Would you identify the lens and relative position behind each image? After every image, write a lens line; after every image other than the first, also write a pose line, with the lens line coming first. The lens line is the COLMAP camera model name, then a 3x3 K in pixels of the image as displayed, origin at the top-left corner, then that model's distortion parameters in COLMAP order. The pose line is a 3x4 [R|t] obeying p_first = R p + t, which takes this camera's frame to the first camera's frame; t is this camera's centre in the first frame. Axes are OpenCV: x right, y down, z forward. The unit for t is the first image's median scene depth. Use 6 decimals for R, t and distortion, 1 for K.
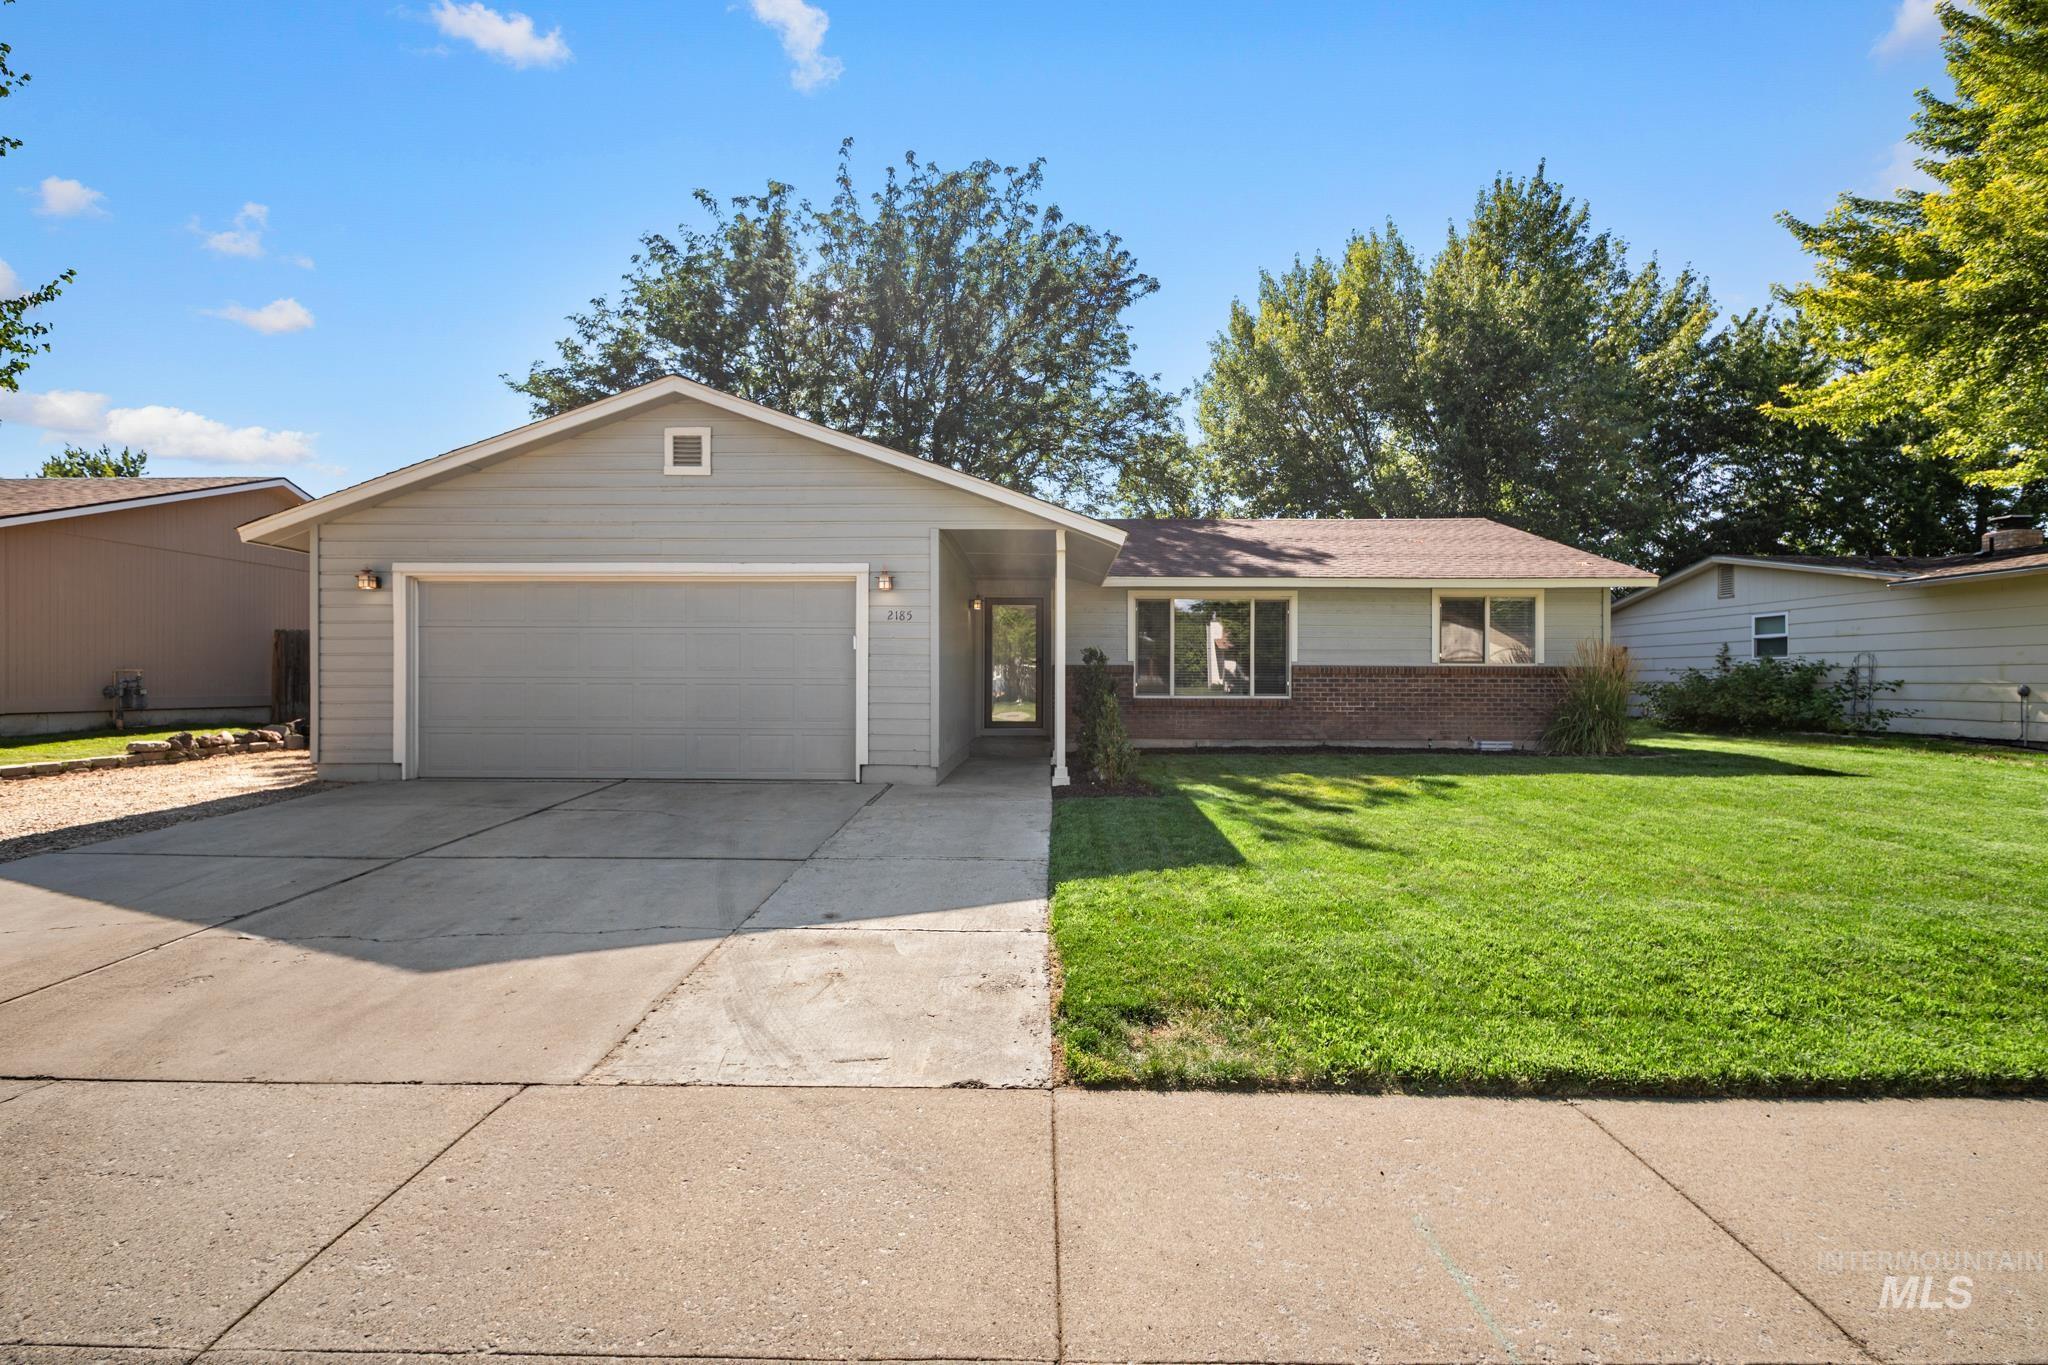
lens RADIAL K [[891.7, 0, 1034.9], [0, 891.7, 681.2], [0, 0, 1]] dist [0.023876, -0.002615]
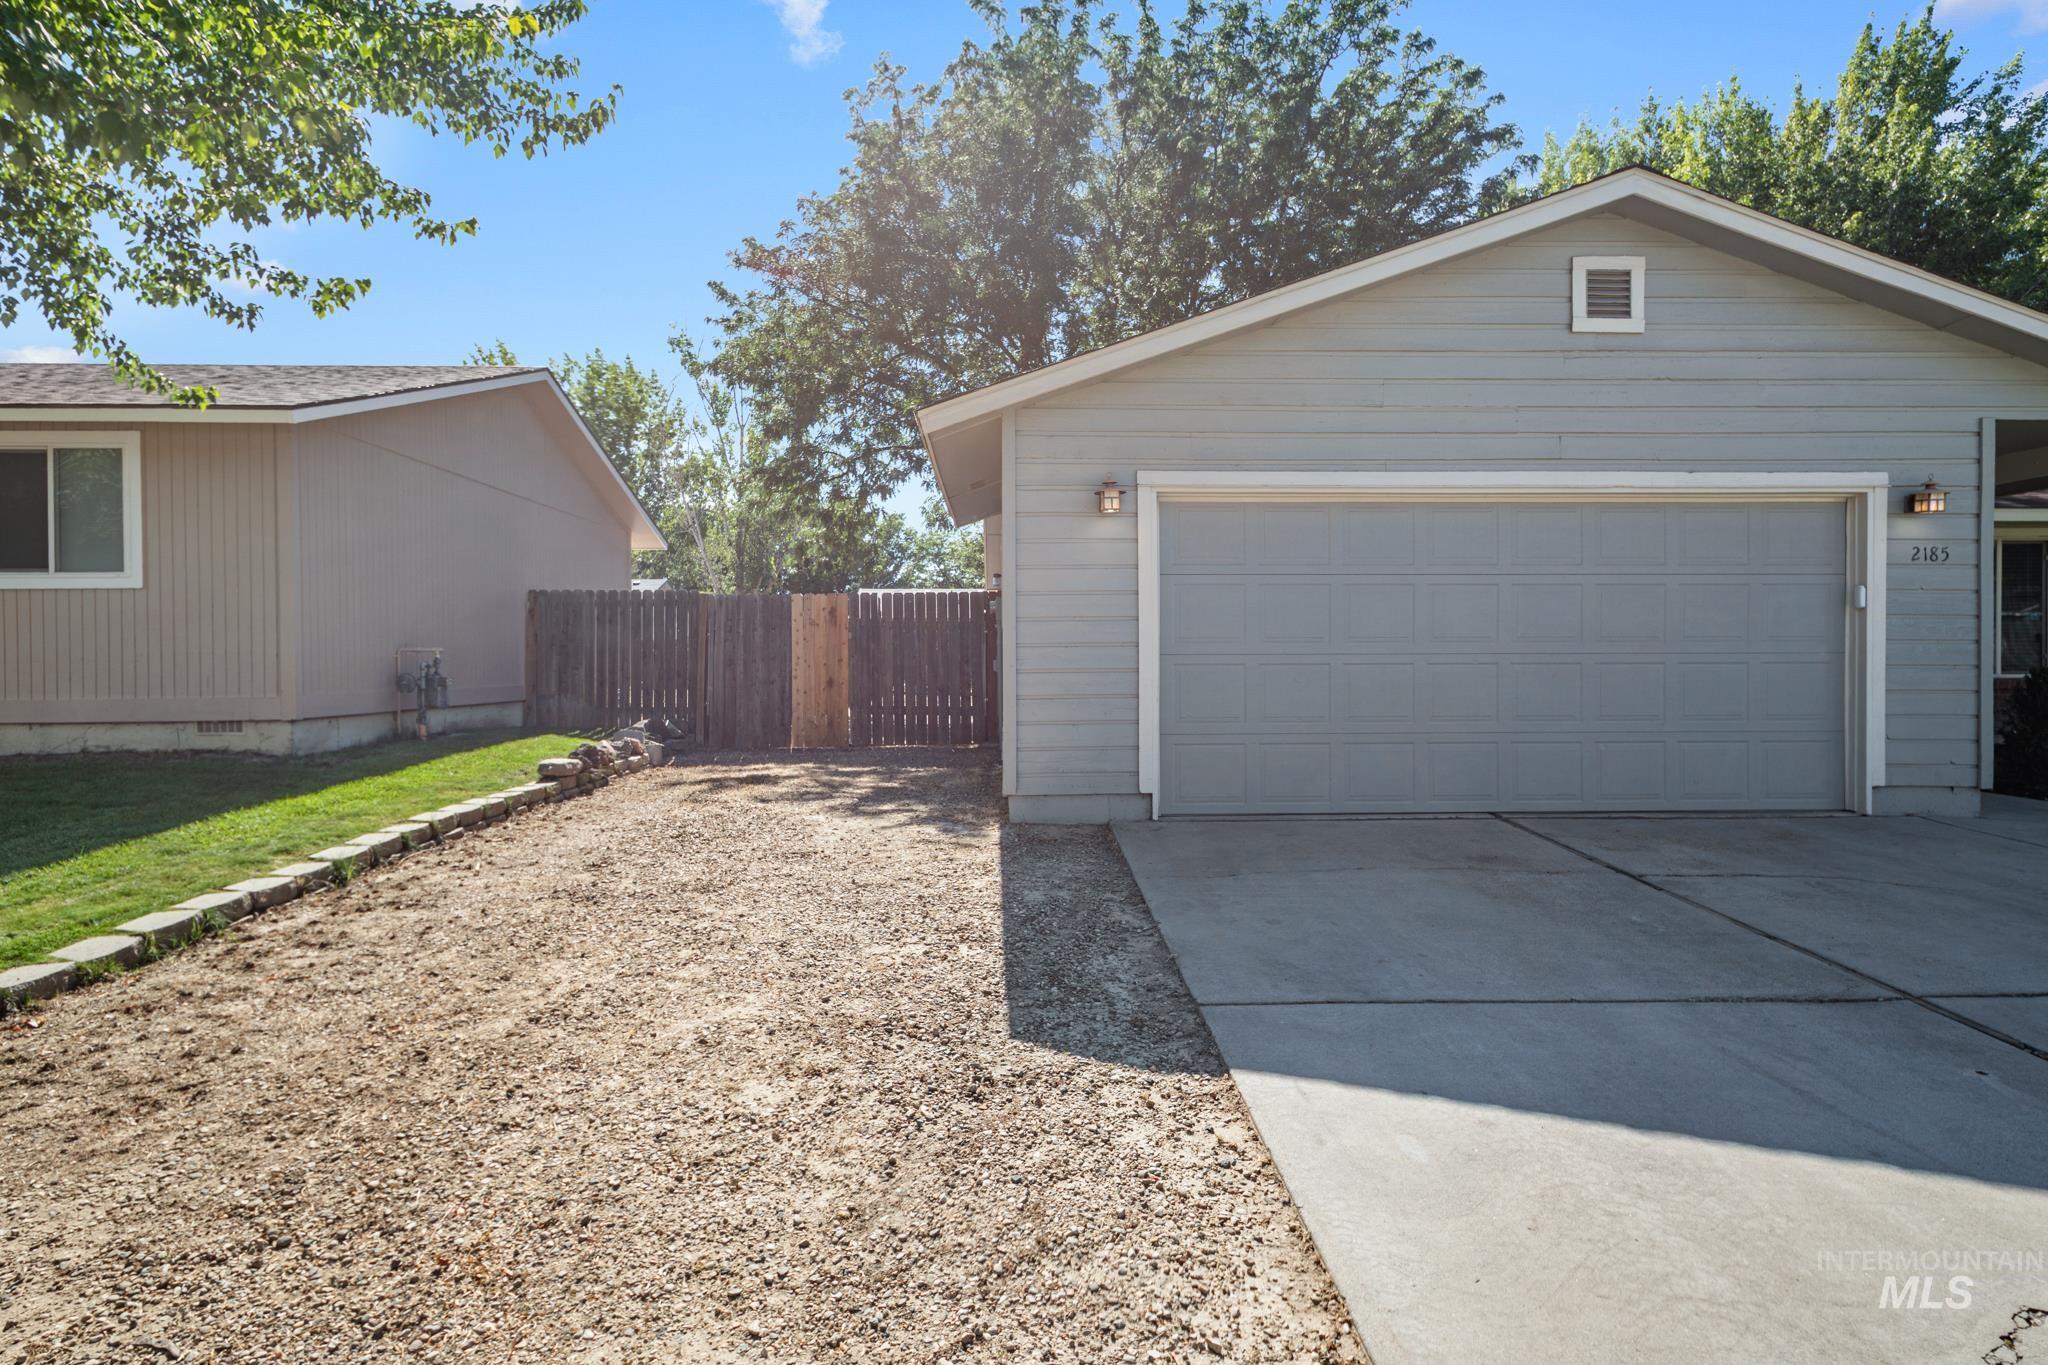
lens RADIAL K [[1049.7, 0, 1028.2], [0, 1049.7, 665.8], [0, 0, 1]] dist [0.000183, 0.001034]
pose [[0.998520, -0.007759, 0.053832, -0.611727], [0.007301, 0.999936, 0.008699, -0.003492], [-0.053896, -0.008293, 0.998512, 0.206046]]
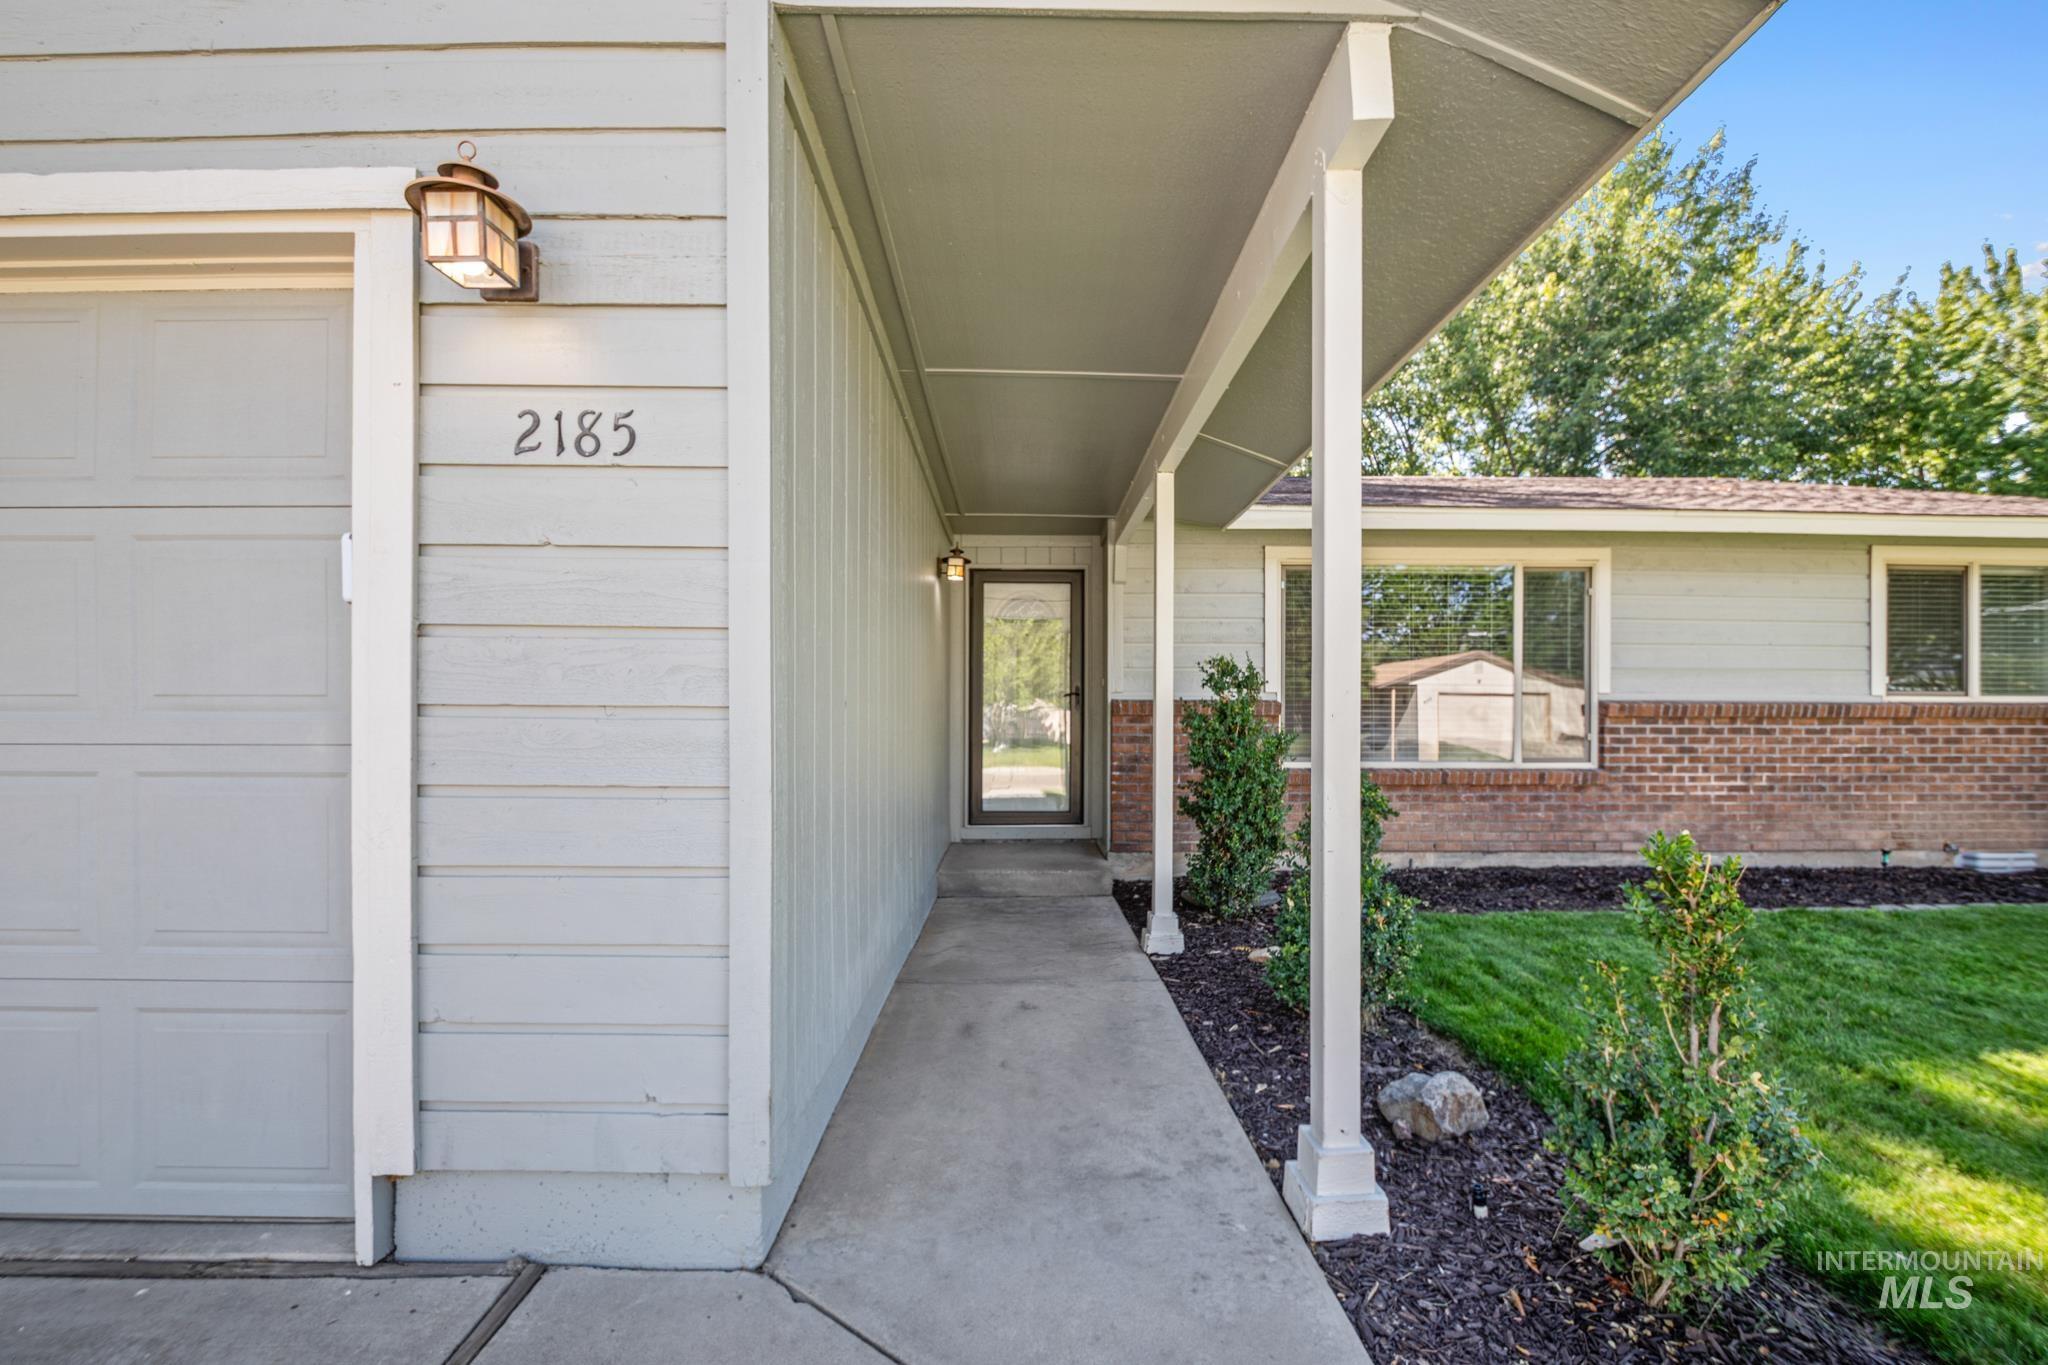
lens RADIAL K [[806.3, 0, 1034.9], [0, 806.3, 728.3], [0, 0, 1]] dist [-0.005439, -0.004428]
pose [[0.999385, -0.003133, 0.034914, -0.039511], [0.002976, 0.999985, 0.004541, -0.005696], [-0.034927, -0.004434, 0.999380, 0.596014]]
